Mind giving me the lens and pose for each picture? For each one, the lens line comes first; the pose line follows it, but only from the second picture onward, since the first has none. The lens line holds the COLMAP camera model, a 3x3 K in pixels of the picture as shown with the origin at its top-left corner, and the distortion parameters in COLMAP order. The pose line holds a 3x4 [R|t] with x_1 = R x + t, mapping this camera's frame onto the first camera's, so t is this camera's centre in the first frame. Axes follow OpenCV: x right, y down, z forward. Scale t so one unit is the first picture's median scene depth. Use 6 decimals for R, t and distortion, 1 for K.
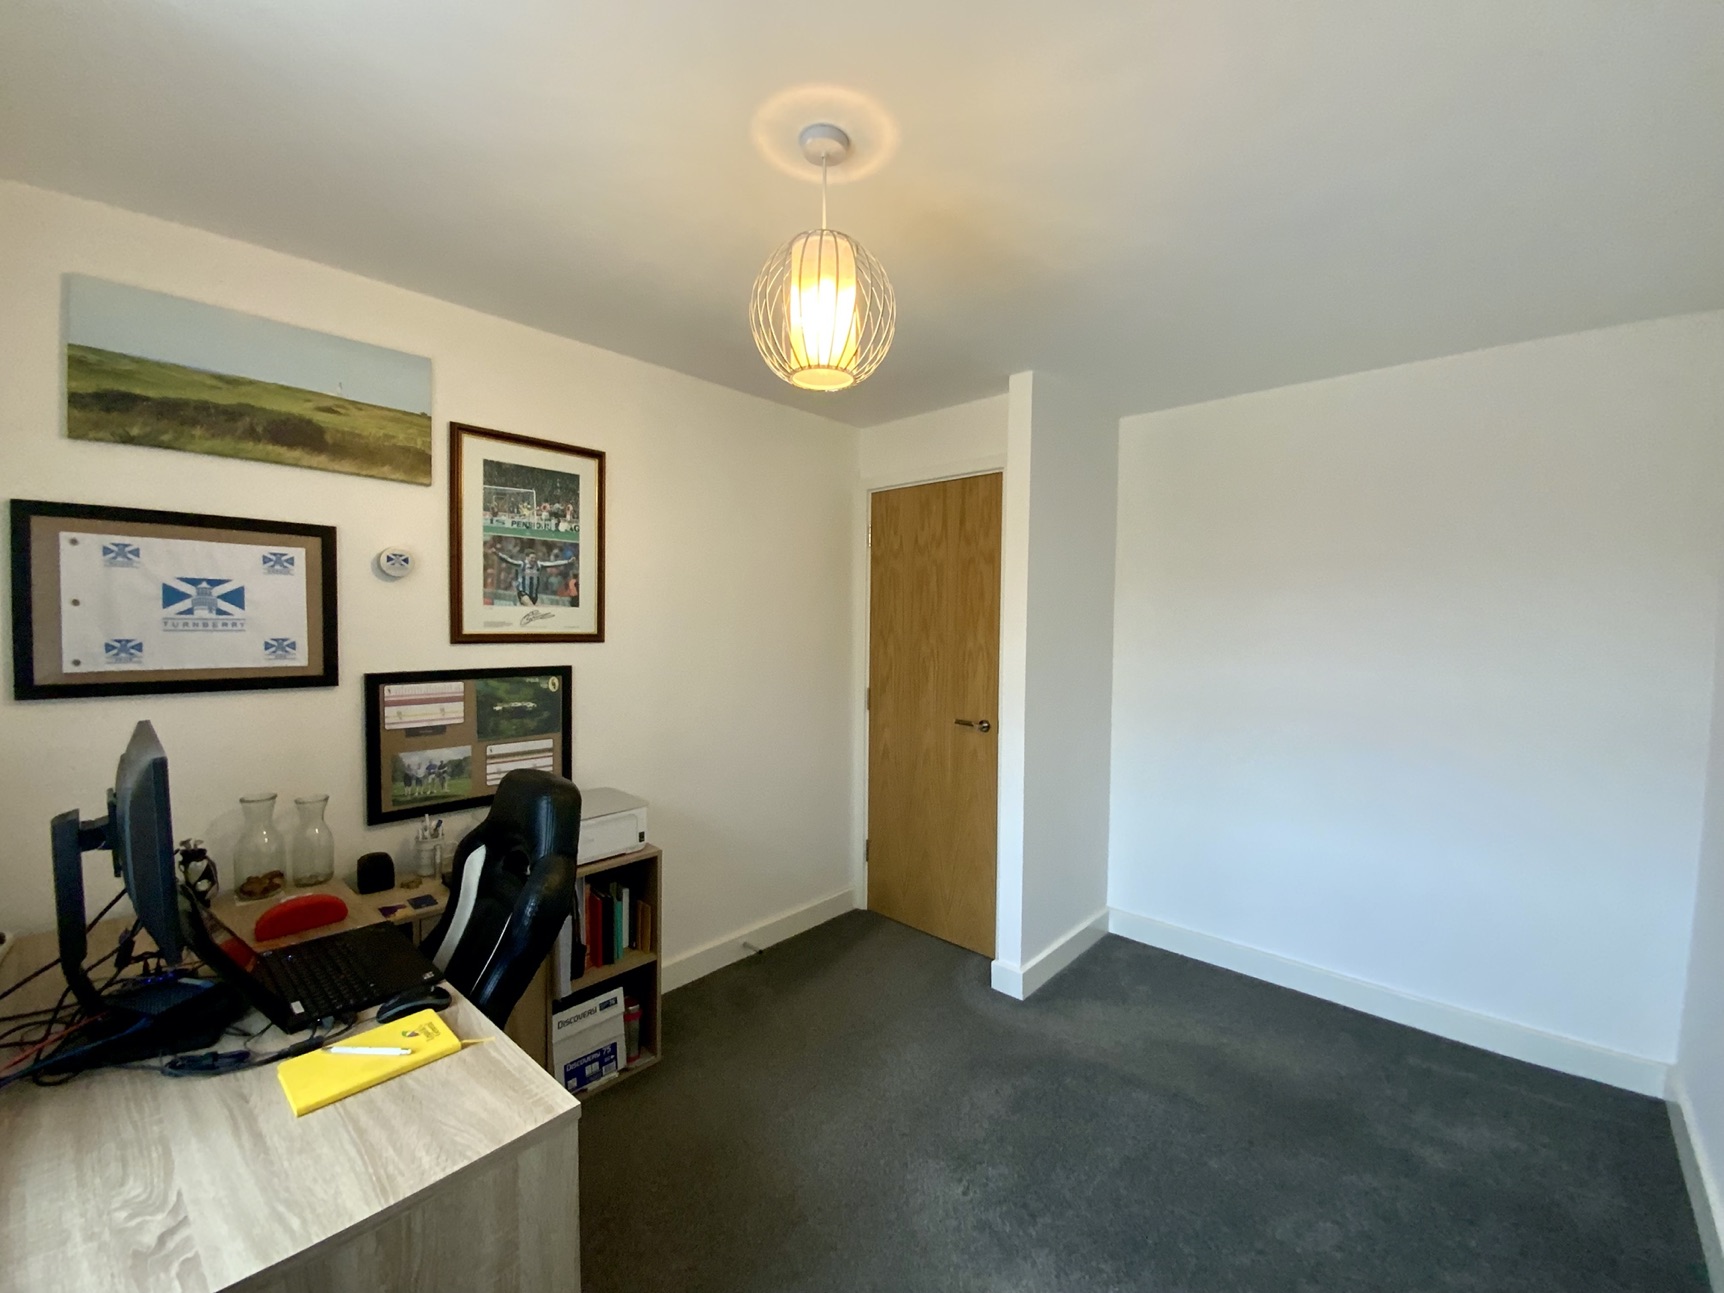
lens RADIAL K [[694.9, 0, 865.7], [0, 694.9, 648.0], [0, 0, 1]] dist [0.003941, -0.004699]
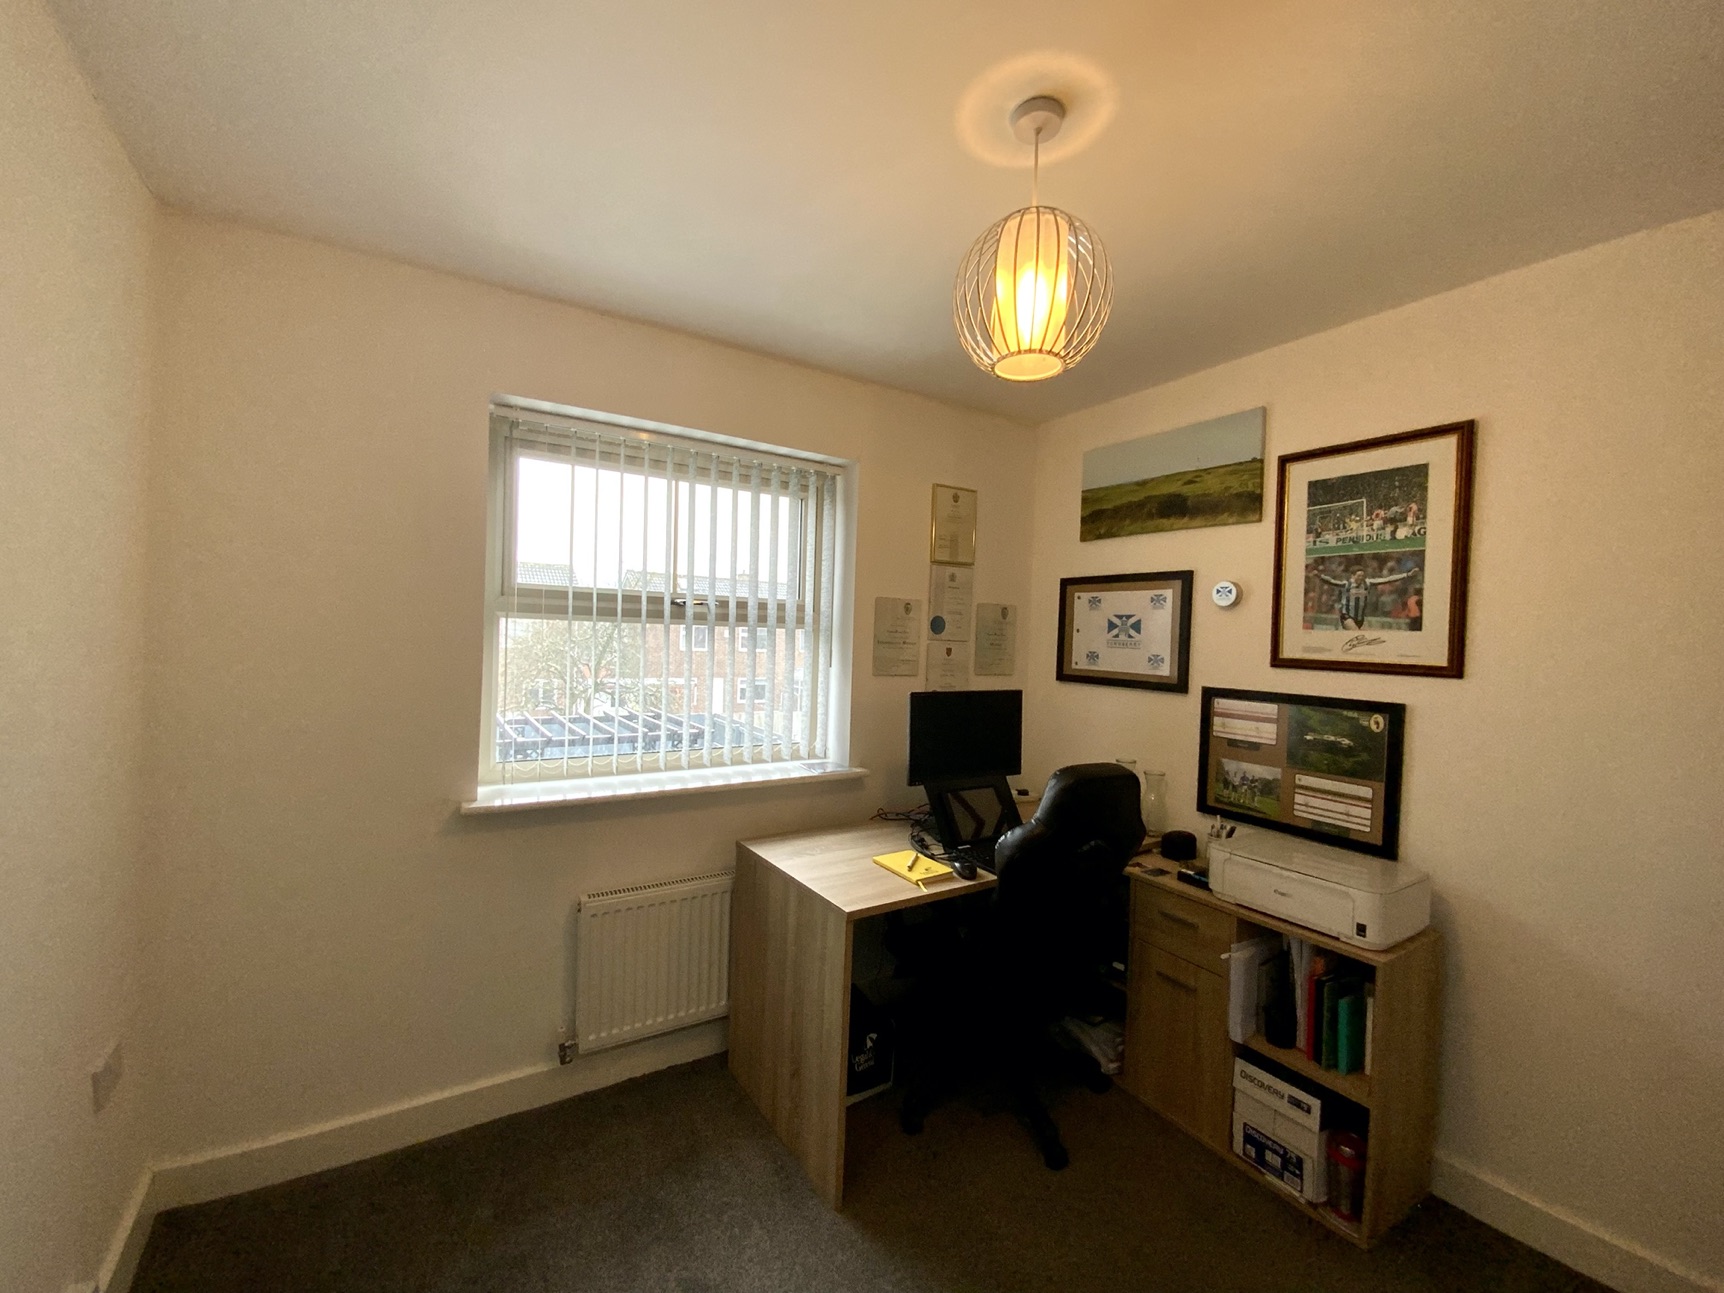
lens RADIAL K [[694.9, 0, 864.5], [0, 694.9, 648.7], [0, 0, 1]] dist [0.003941, -0.004699]
pose [[-0.257561, -0.002029, -0.966260, 0.563465], [-0.077238, 0.996841, 0.018495, -0.005608], [0.963170, 0.079396, -0.256904, 0.666986]]
